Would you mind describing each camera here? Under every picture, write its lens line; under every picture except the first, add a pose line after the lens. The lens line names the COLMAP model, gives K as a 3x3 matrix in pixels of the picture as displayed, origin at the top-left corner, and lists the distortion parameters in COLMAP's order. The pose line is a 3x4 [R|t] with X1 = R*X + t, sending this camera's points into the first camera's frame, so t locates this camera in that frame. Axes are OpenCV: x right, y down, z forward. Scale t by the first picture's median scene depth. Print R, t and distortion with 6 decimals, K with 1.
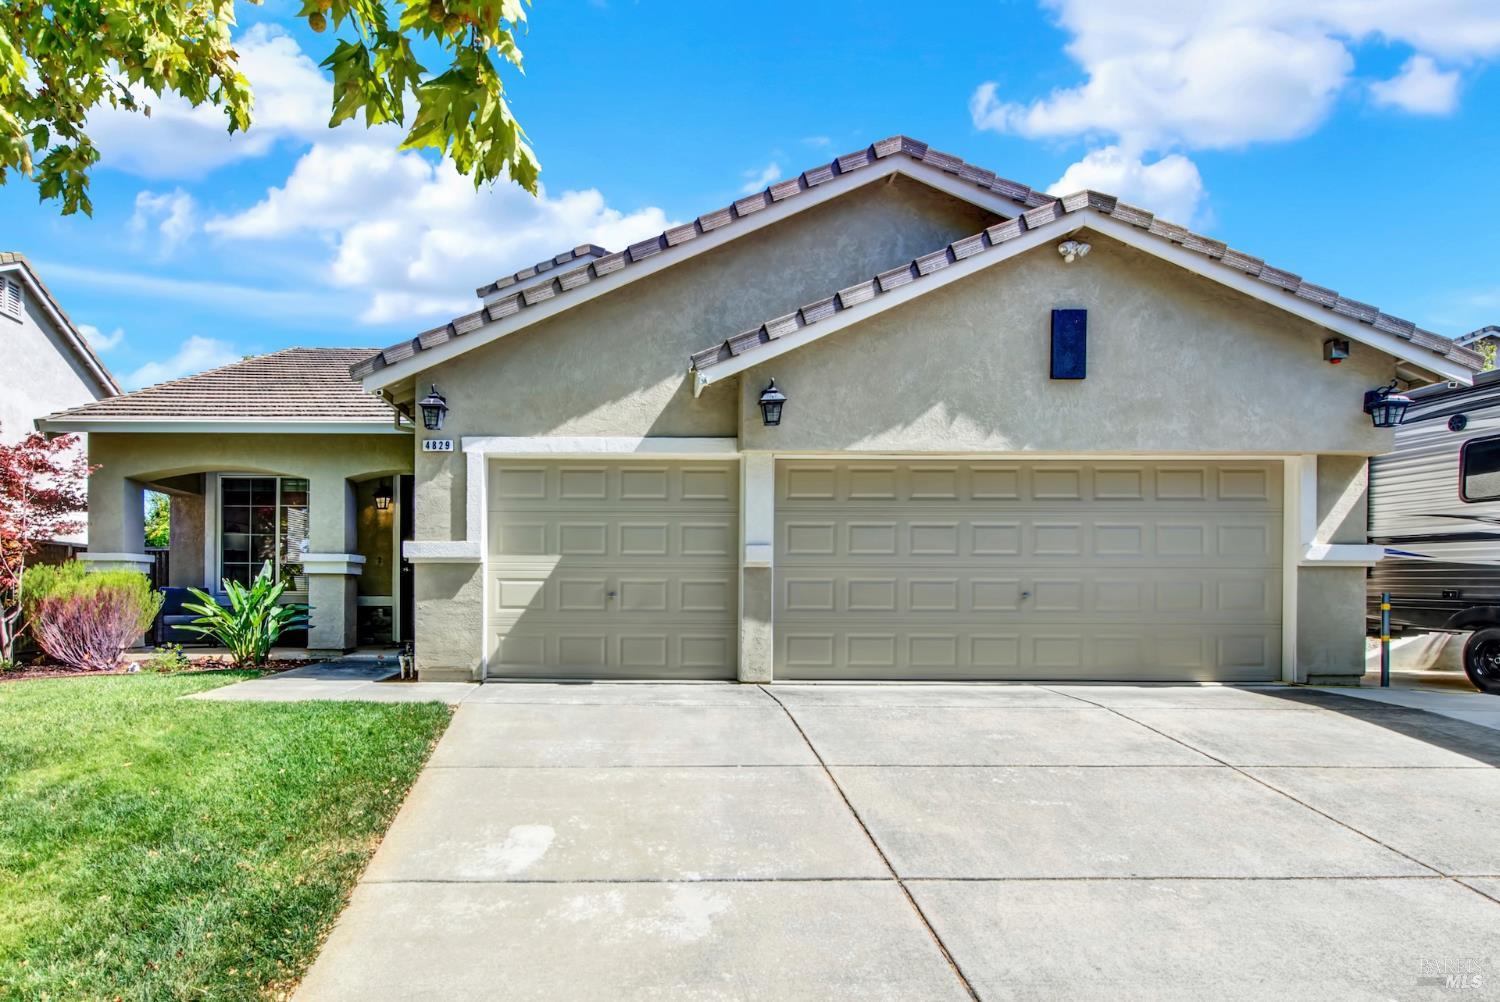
lens RADIAL K [[827.9, 0, 612.2], [0, 827.9, 593.3], [0, 0, 1]] dist [-0.000175, -0.000459]
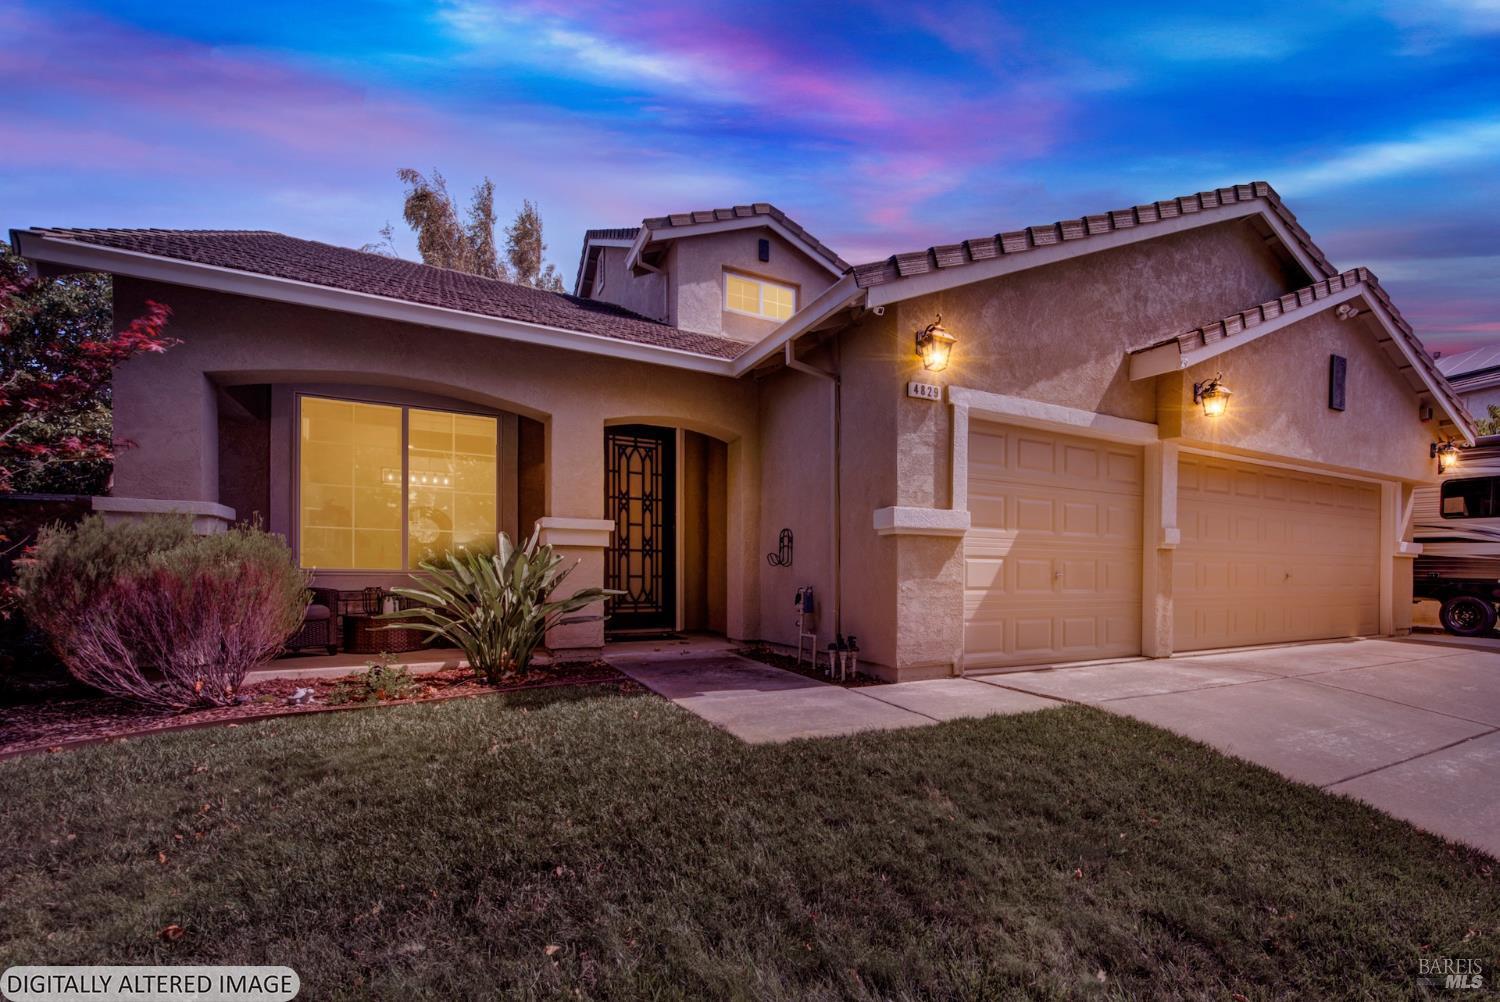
lens RADIAL K [[703.8, 0, 884.1], [0, 703.8, 582.7], [0, 0, 1]] dist [0.001139, -0.000863]
pose [[0.838274, -0.004002, 0.545234, -0.614140], [-0.000976, 0.999960, 0.008839, 0.004376], [-0.545248, -0.007941, 0.838237, 0.432835]]
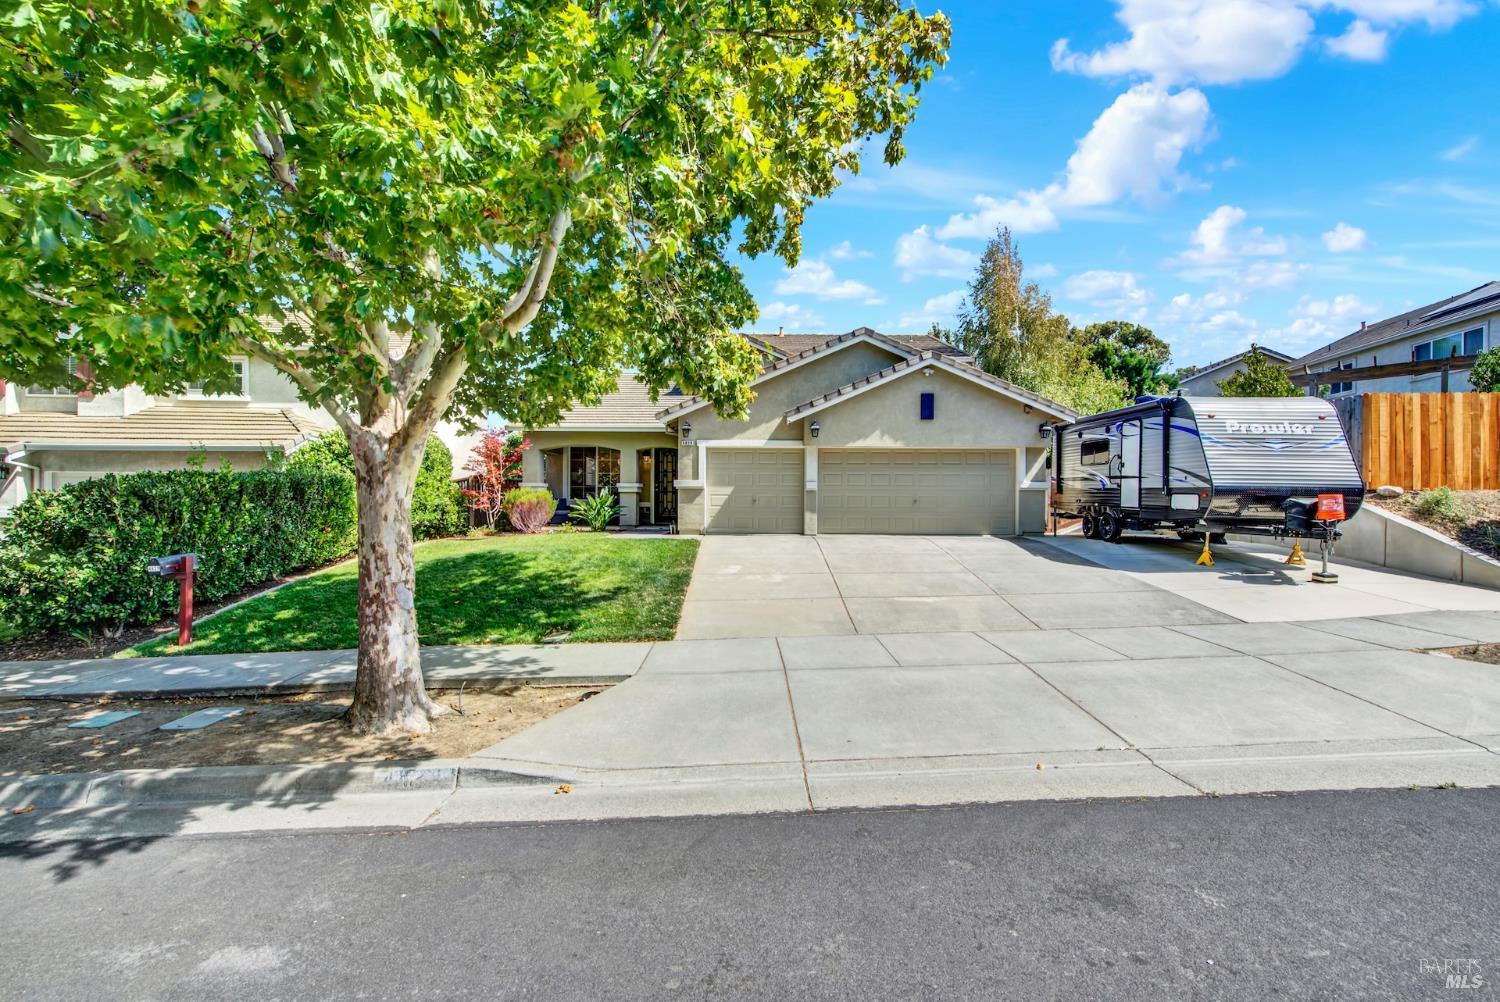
lens RADIAL K [[610.3, 0, 749.3], [0, 610.3, 503.3], [0, 0, 1]] dist [0.001921, -0.003495]
pose [[1.000000, 0.000163, -0.000513, -0.015927], [-0.000161, 0.999992, 0.004015, 0.000982], [0.000513, -0.004015, 0.999992, -0.897609]]
